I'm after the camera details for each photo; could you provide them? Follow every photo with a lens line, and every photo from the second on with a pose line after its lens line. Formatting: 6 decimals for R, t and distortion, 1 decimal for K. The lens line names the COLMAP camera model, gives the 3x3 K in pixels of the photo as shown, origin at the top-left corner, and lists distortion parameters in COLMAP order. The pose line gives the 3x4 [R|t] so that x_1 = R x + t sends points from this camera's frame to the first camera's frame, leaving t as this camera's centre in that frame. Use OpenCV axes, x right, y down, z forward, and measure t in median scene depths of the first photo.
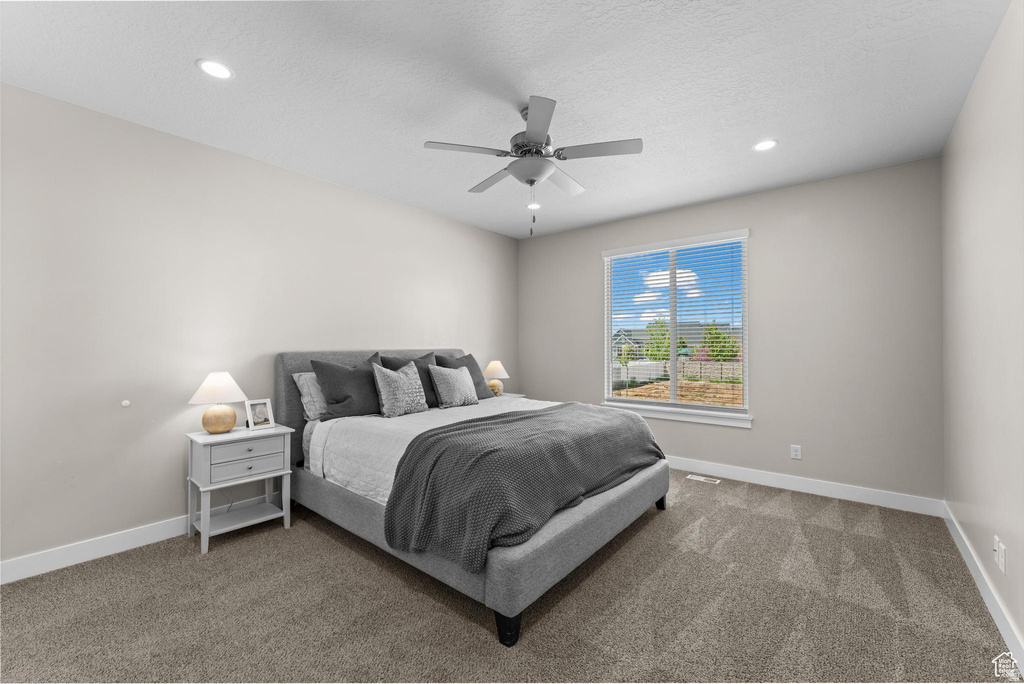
lens RADIAL K [[427.1, 0, 512.0], [0, 427.1, 342.0], [0, 0, 1]] dist [0.000554, 0.000056]
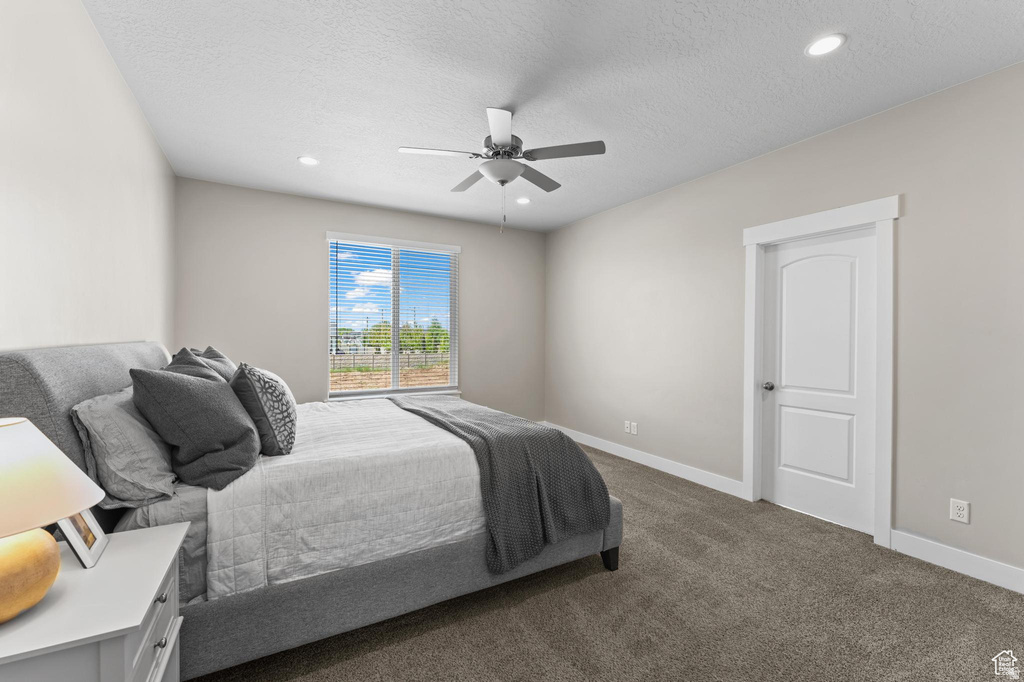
lens RADIAL K [[427.1, 0, 512.0], [0, 427.1, 341.0], [0, 0, 1]] dist [0.000554, 0.000056]
pose [[0.345282, -0.005127, 0.938485, -0.930081], [-0.013538, 0.999854, 0.010443, 0.004250], [-0.938401, -0.016310, 0.345163, 0.597758]]
